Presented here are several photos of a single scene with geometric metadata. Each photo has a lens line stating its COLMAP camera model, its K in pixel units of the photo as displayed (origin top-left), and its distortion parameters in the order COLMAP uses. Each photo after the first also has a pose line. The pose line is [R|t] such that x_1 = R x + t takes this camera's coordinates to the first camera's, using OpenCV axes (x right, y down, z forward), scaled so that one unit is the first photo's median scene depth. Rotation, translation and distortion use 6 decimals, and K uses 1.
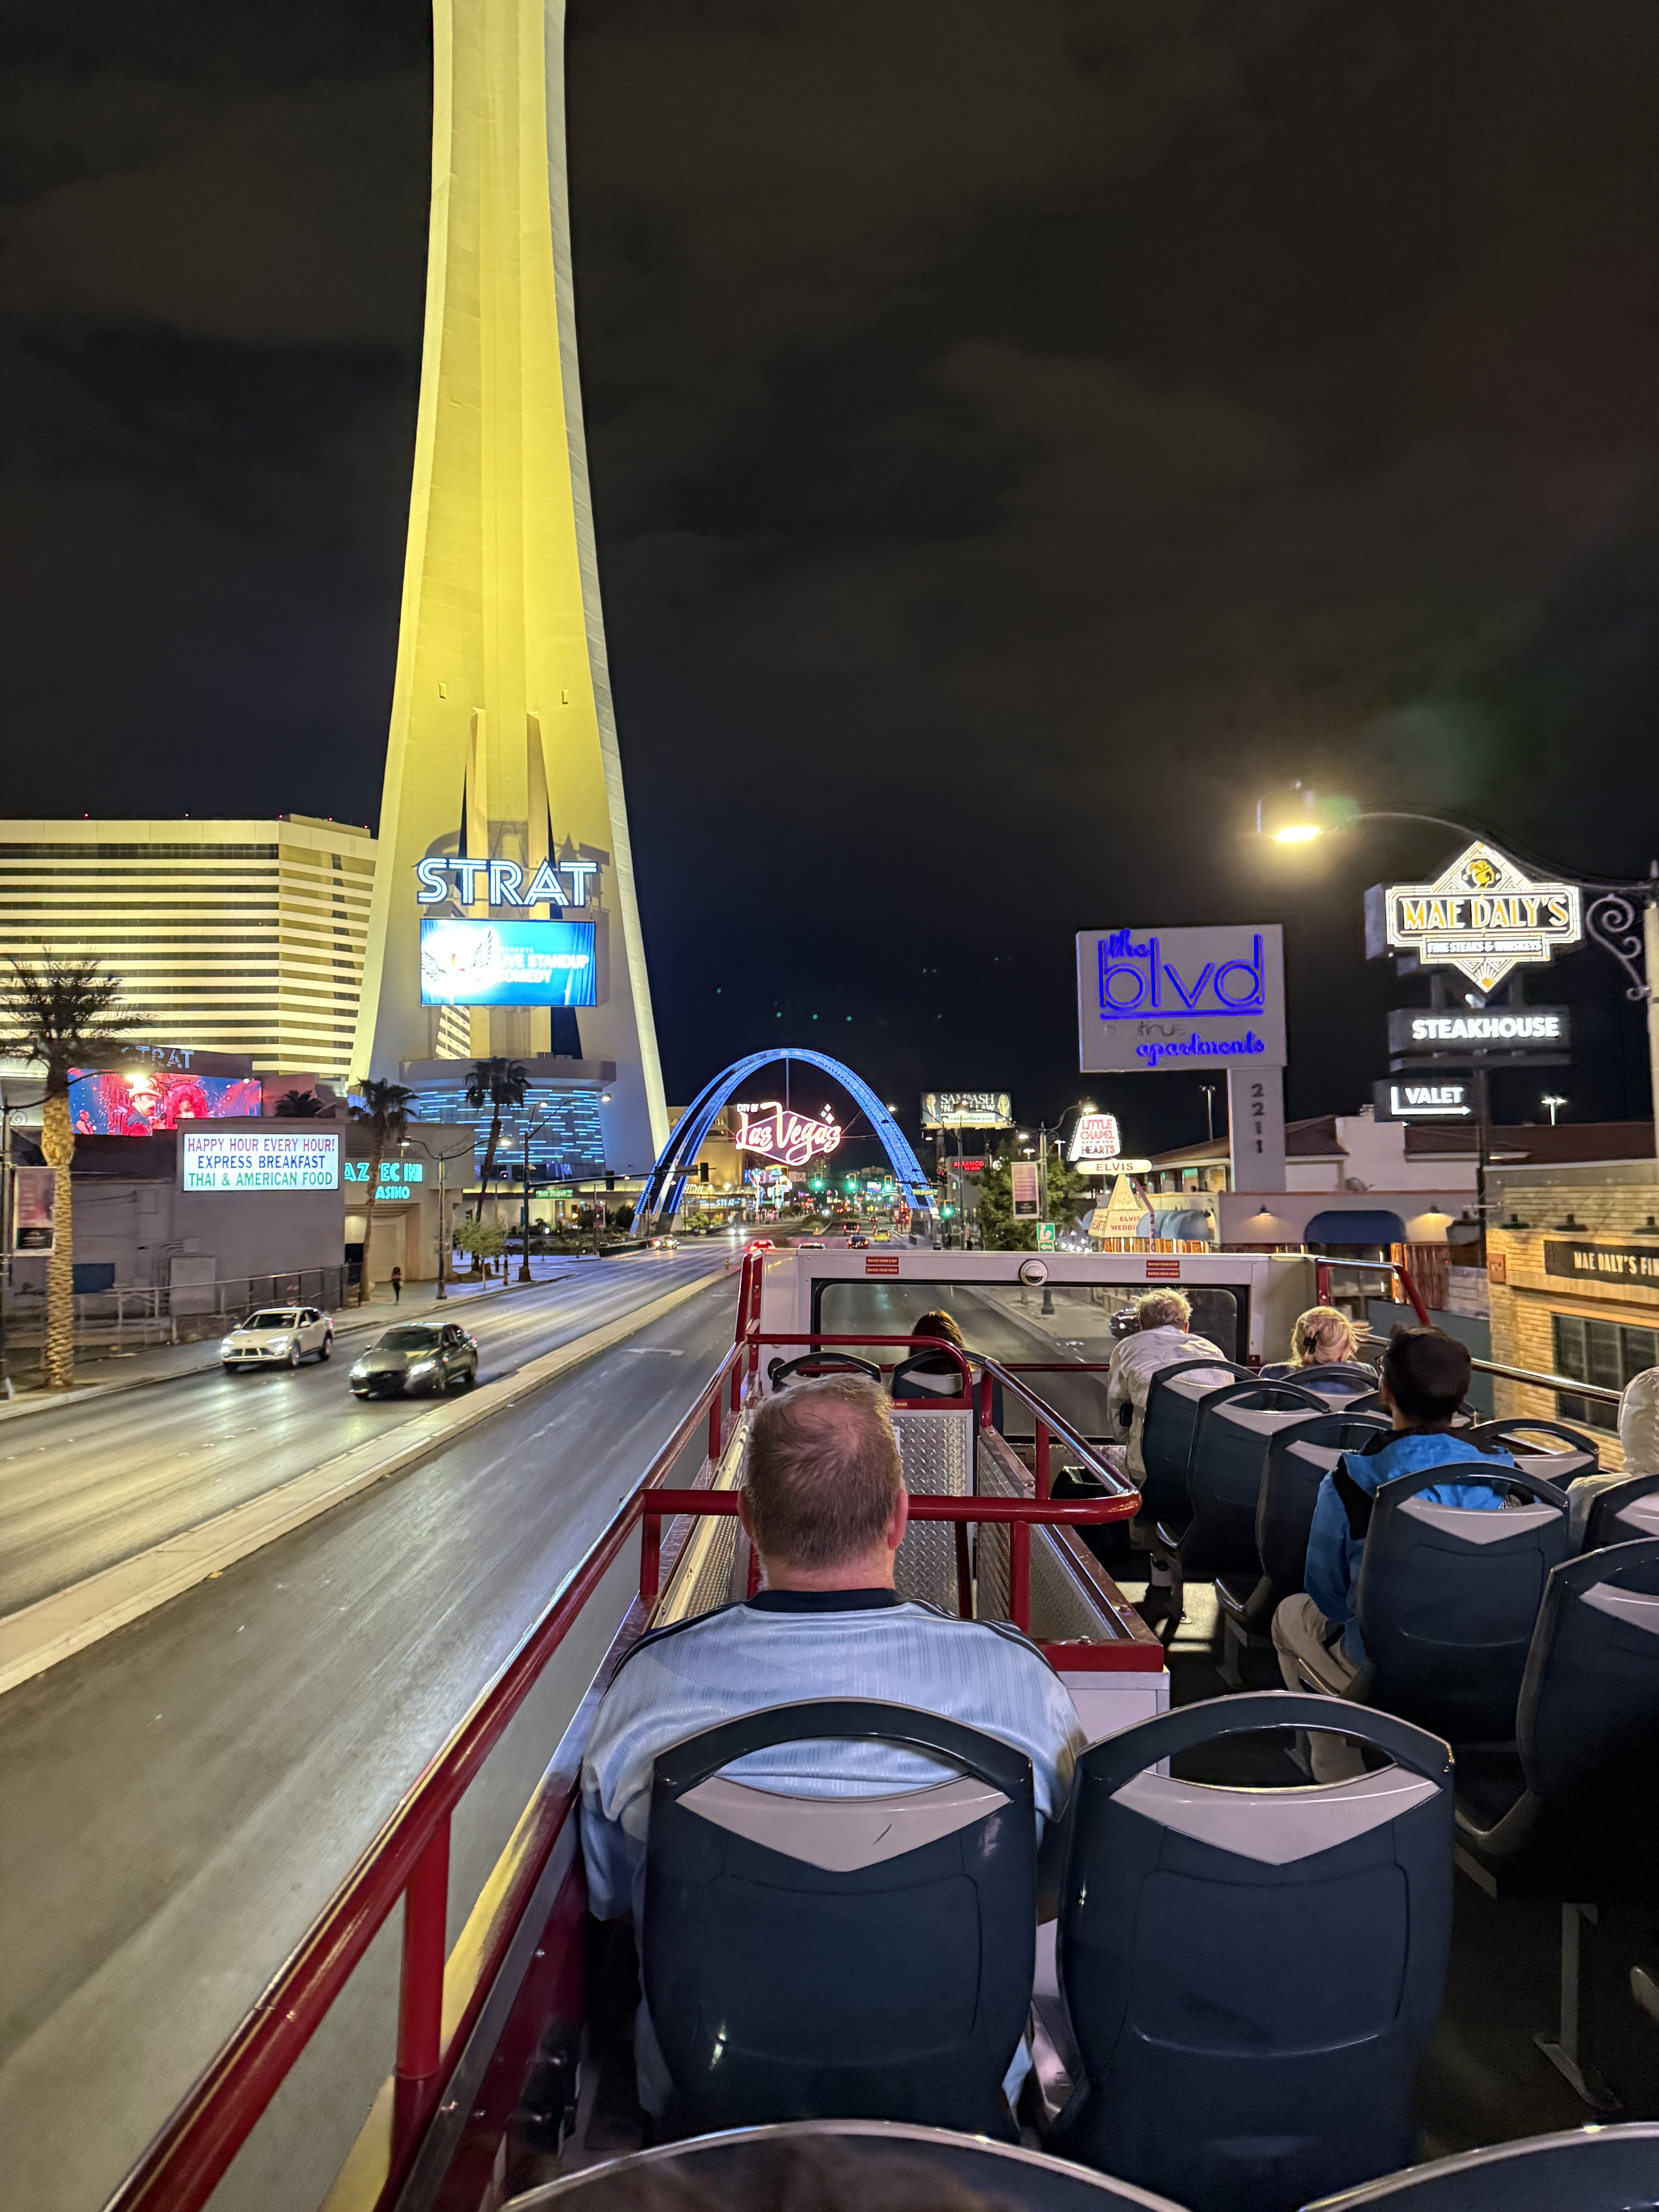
lens RADIAL K [[1532.3, 0, 849.6], [0, 1532.3, 1115.4], [0, 0, 1]] dist [0.030438, -0.008780]
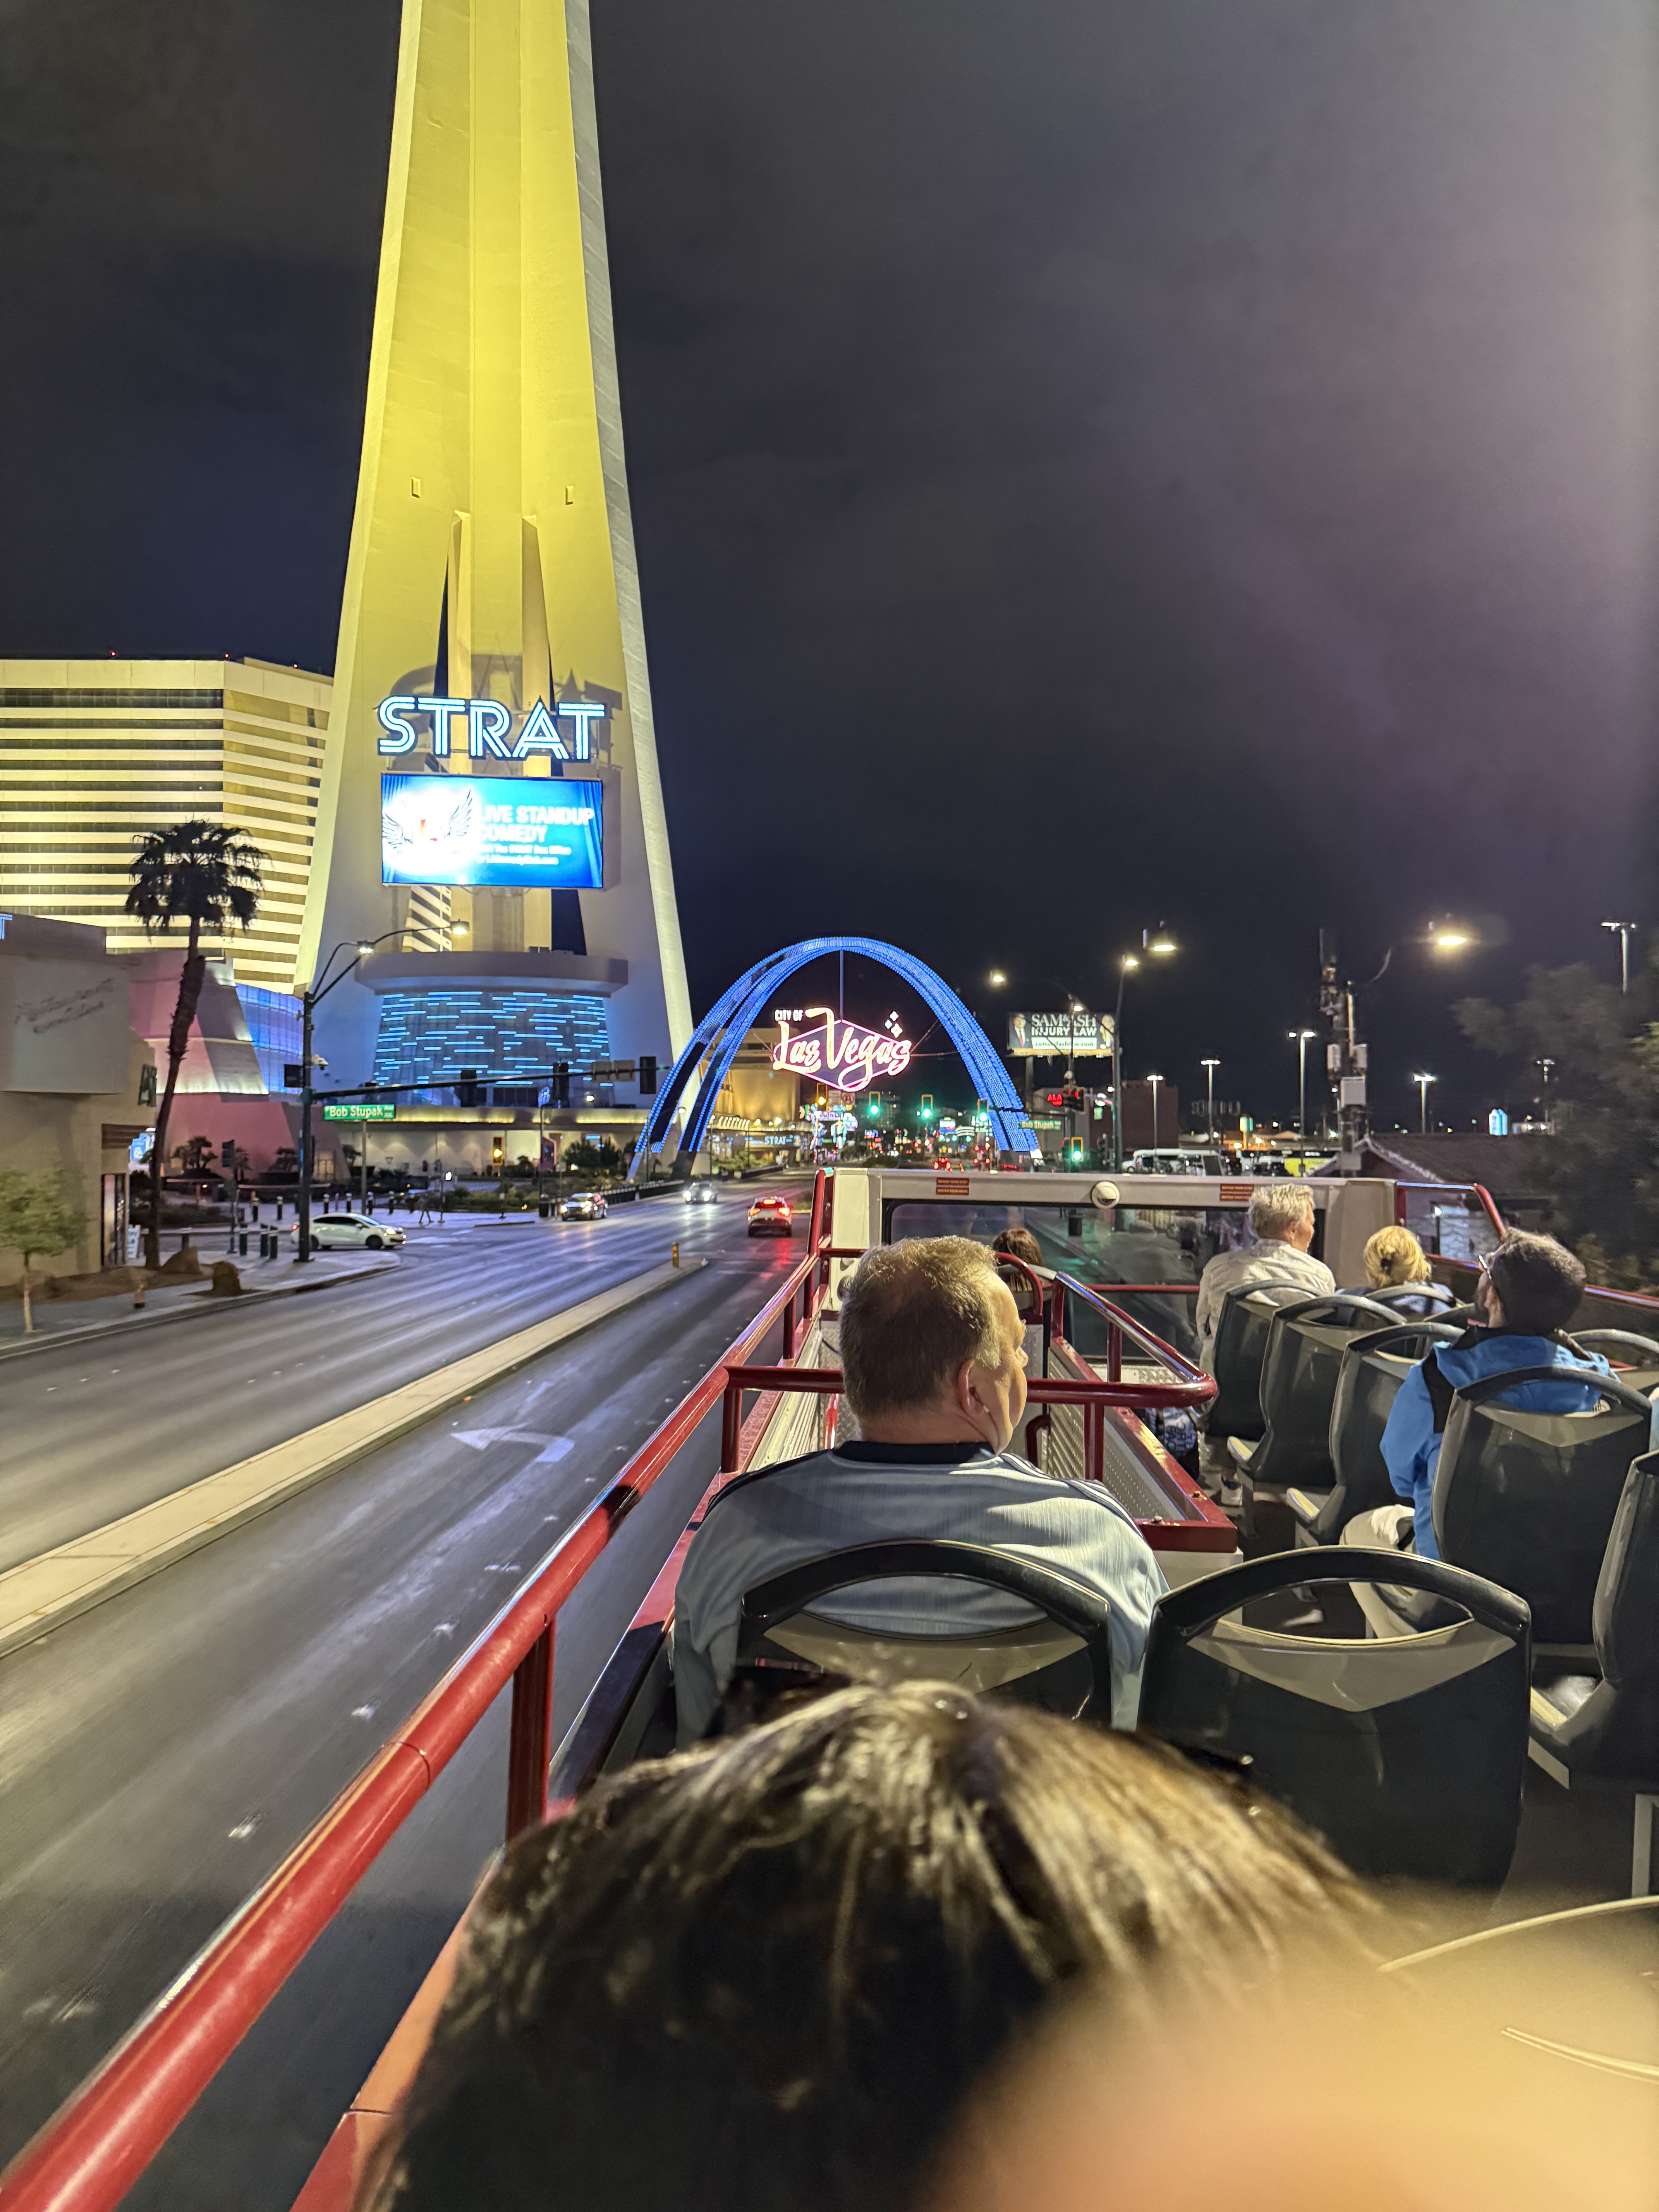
lens RADIAL K [[1532.3, 0, 840.7], [0, 1532.3, 1119.9], [0, 0, 1]] dist [0.030438, -0.008780]
pose [[0.998579, 0.014288, -0.051339, -0.000939], [-0.012134, 0.999043, 0.042023, 0.013051], [0.051890, -0.041340, 0.997797, 0.211825]]
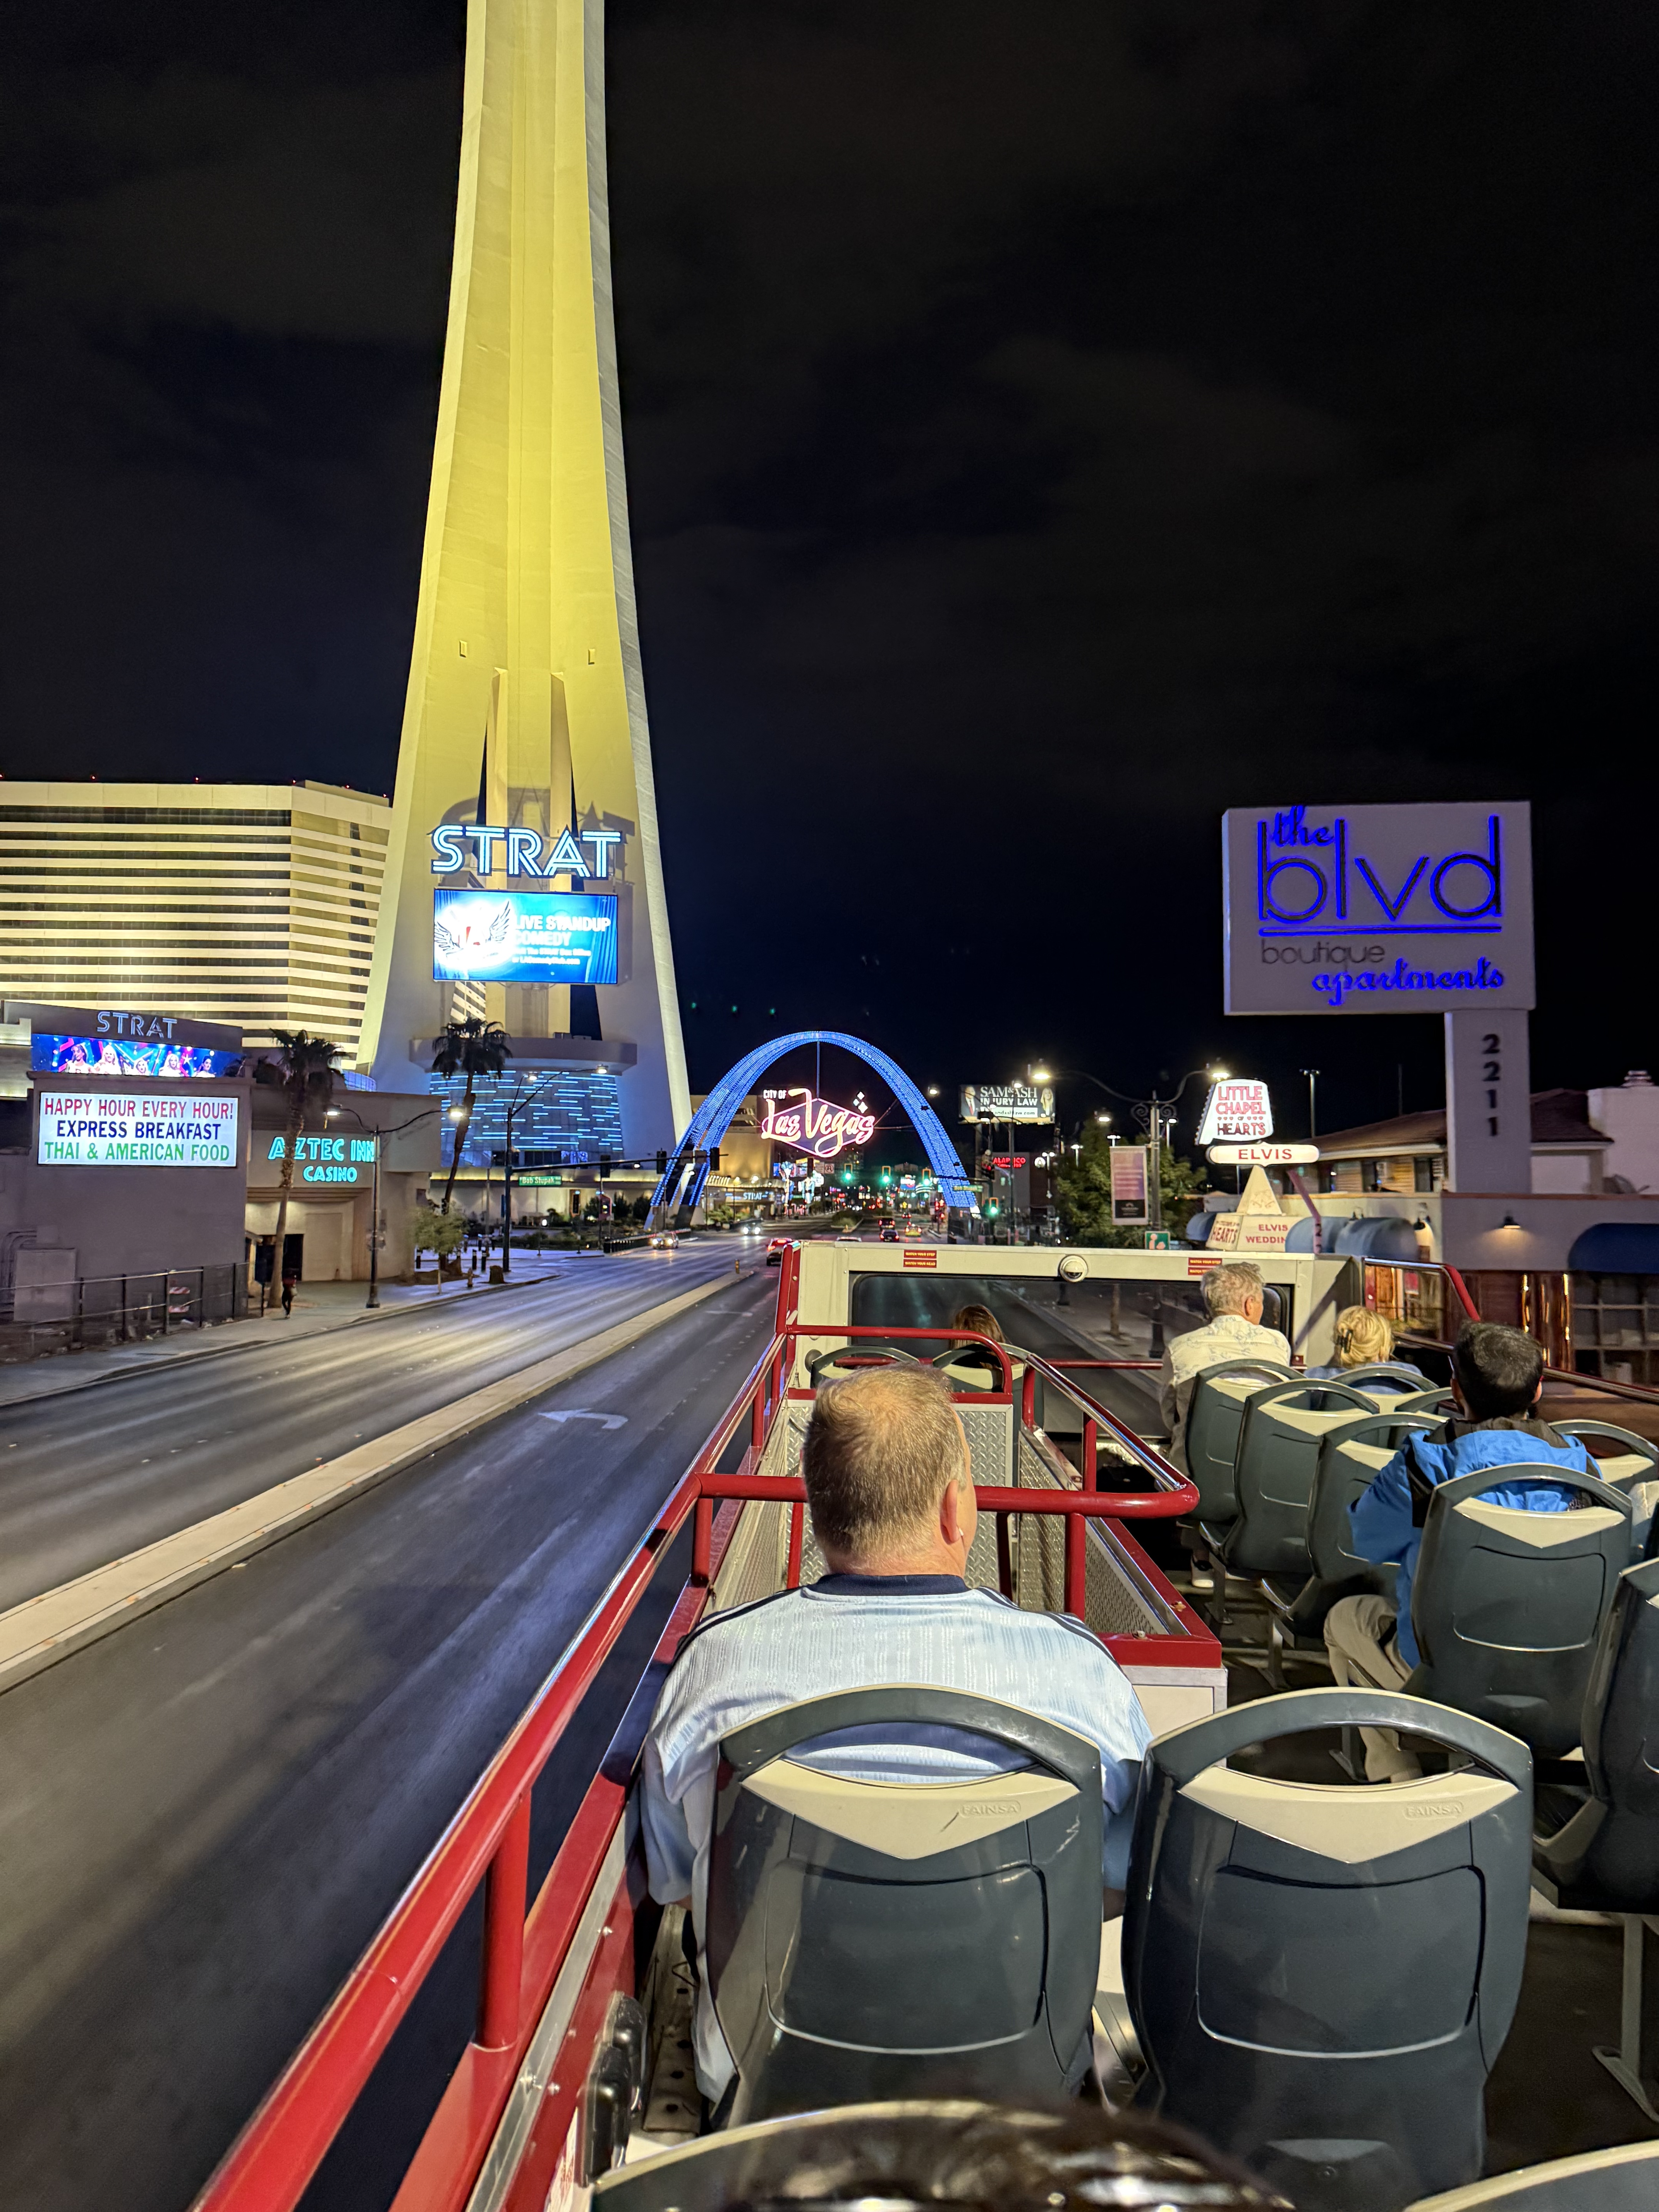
lens RADIAL K [[1532.3, 0, 830.4], [0, 1532.3, 1113.3], [0, 0, 1]] dist [0.030438, -0.008780]
pose [[0.999228, 0.018915, -0.034429, -0.000522], [-0.018867, 0.999821, 0.001704, 0.003793], [0.034455, -0.001054, 0.999406, 0.062618]]
